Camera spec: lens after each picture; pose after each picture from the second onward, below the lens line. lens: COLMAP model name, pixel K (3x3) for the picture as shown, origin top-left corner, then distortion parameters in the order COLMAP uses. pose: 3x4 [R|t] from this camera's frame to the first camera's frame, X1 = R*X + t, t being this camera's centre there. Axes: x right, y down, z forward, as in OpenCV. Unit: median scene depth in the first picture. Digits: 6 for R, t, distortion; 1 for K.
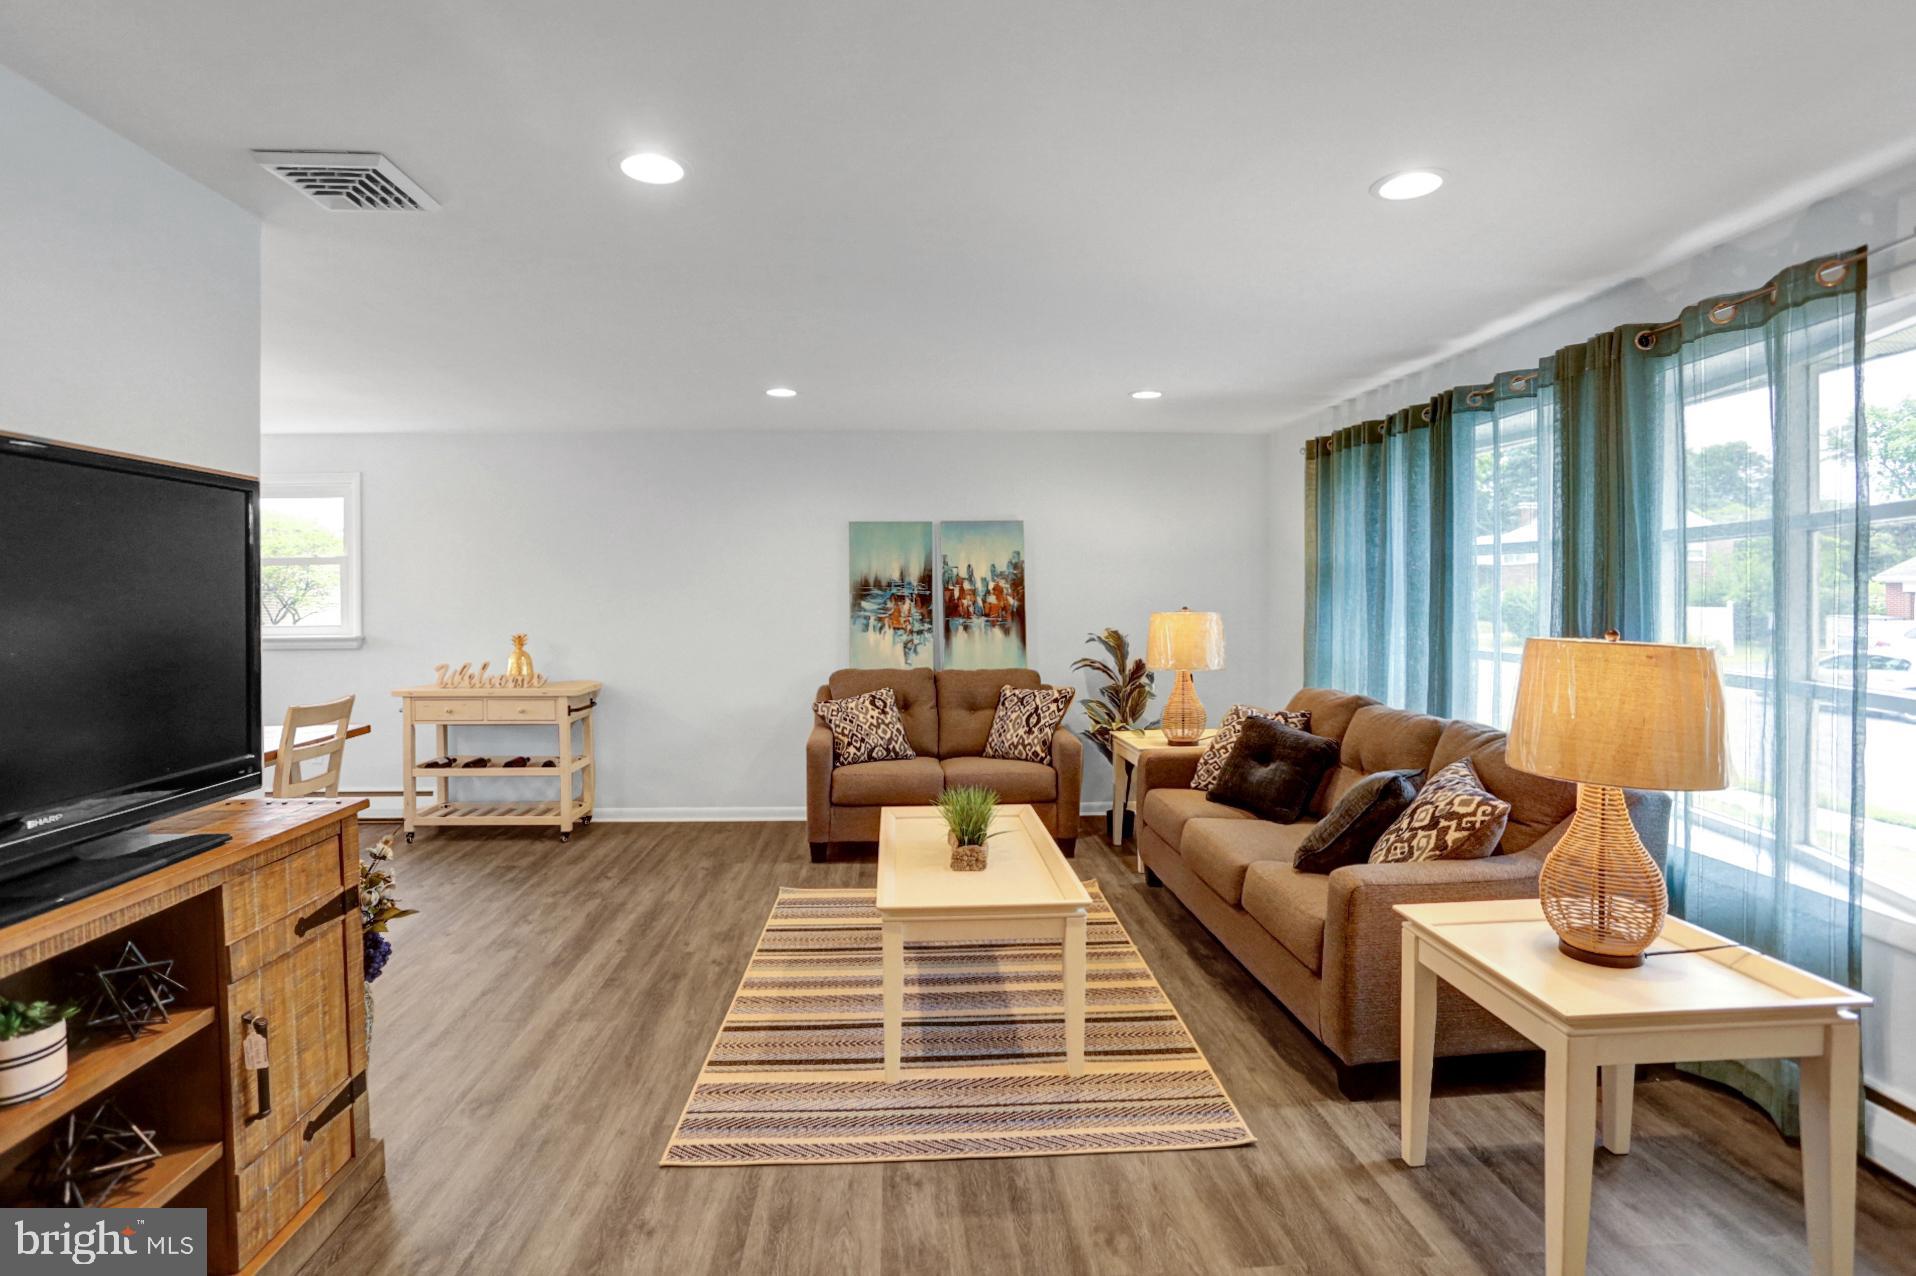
lens RADIAL K [[933.6, 0, 944.1], [0, 933.6, 596.7], [0, 0, 1]] dist [-0.070103, 0.030955]
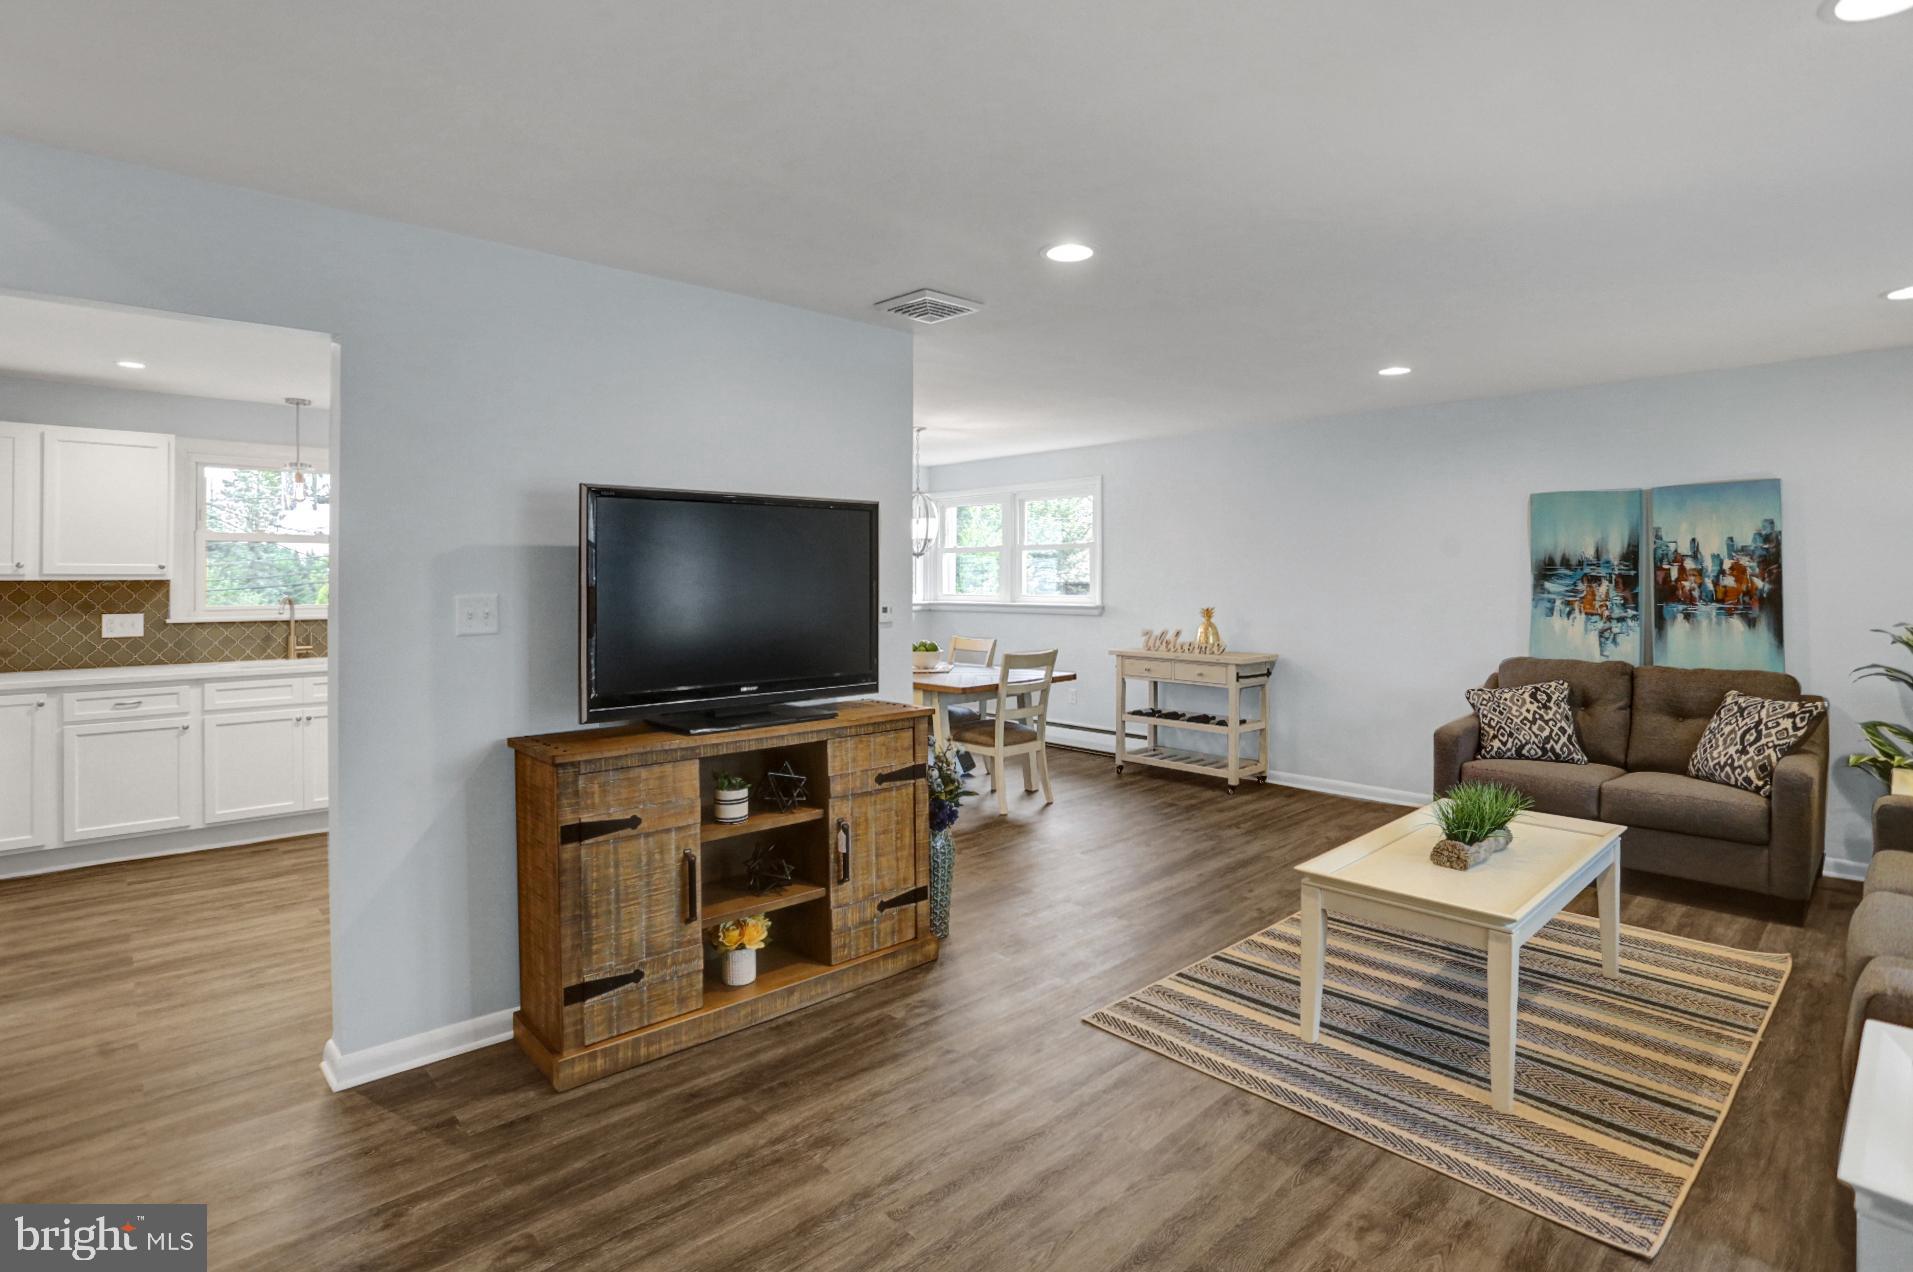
lens RADIAL K [[932.0, 0, 949.7], [0, 932.0, 575.1], [0, 0, 1]] dist [-0.082012, 0.030776]
pose [[0.642302, 0.005225, -0.766434, 0.234374], [-0.005640, 0.999982, 0.002091, -0.000415], [0.766431, 0.002980, 0.642320, 0.012196]]
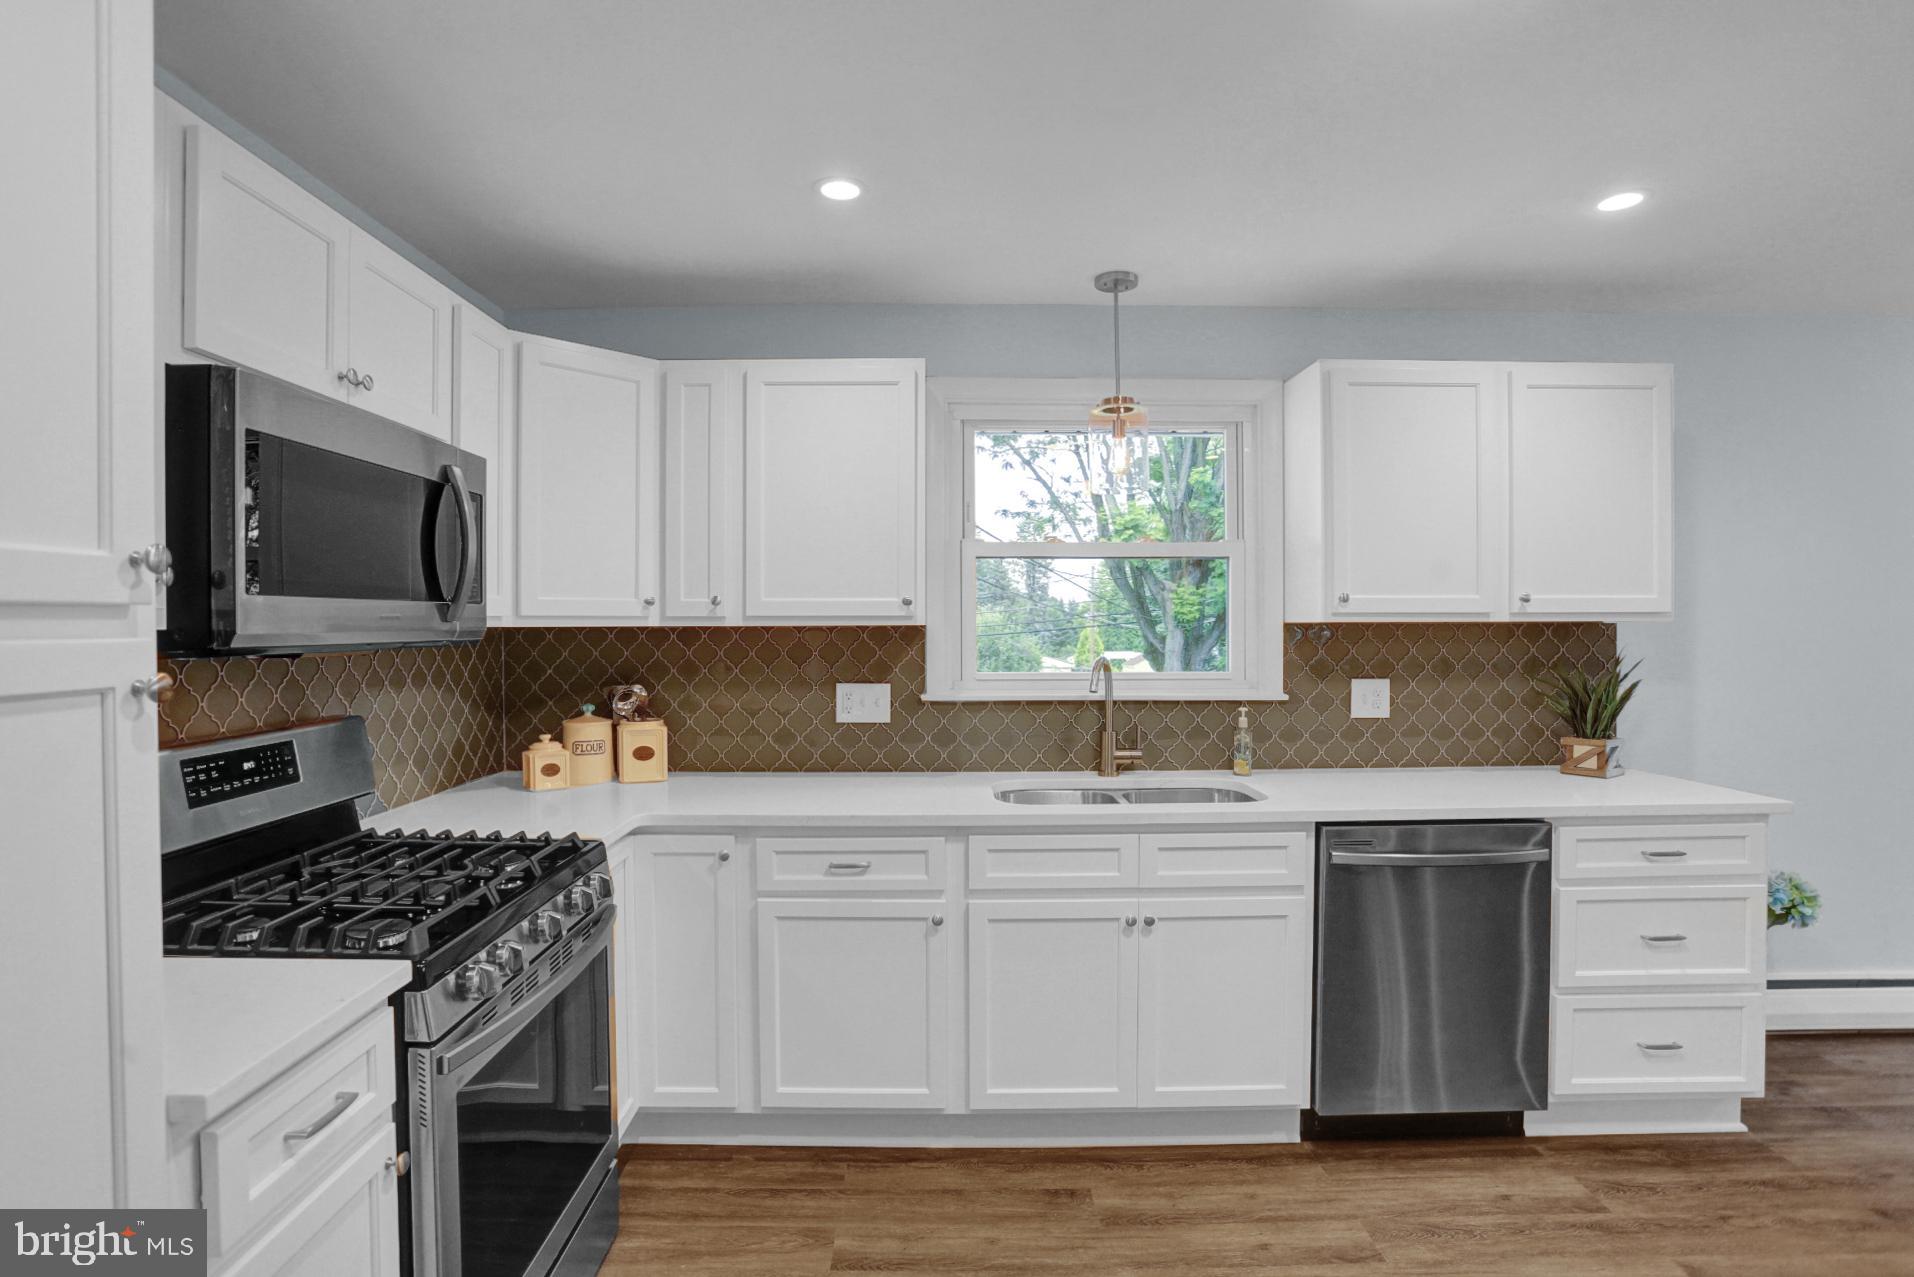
lens RADIAL K [[908.5, 0, 957.0], [0, 908.5, 638.5], [0, 0, 1]] dist [-0.002478, -0.000635]
pose [[-0.043715, 0.025236, -0.998725, -0.456001], [-0.000533, 0.999680, 0.025283, 0.004858], [0.999044, 0.001638, -0.043687, 0.027423]]
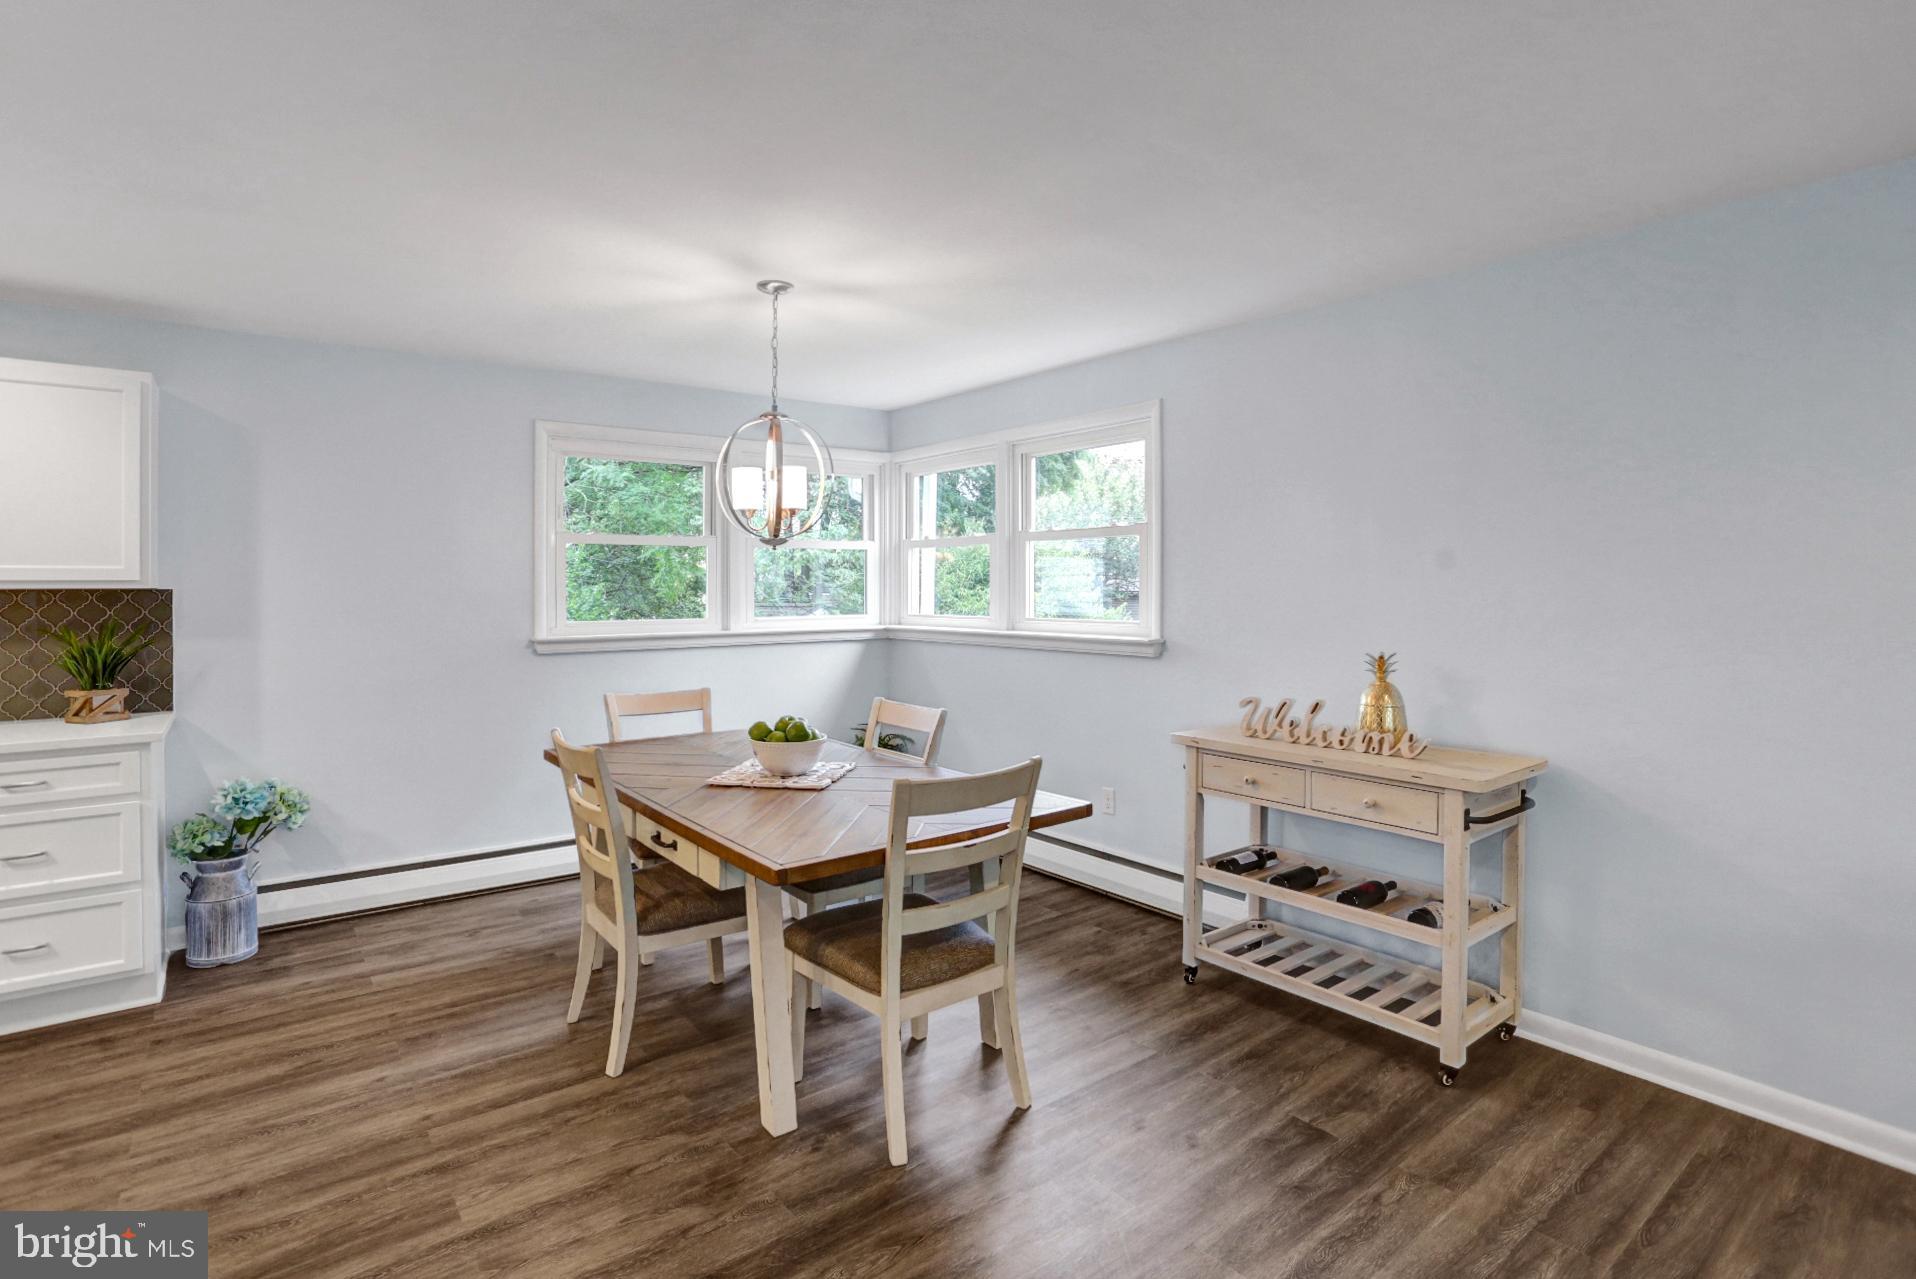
lens RADIAL K [[949.8, 0, 932.6], [0, 949.8, 585.6], [0, 0, 1]] dist [-0.070886, 0.031412]
pose [[0.564430, 0.007783, -0.825444, -0.169221], [-0.005255, 0.999969, 0.005835, -0.000558], [0.825464, 0.001044, 0.564453, 0.509832]]
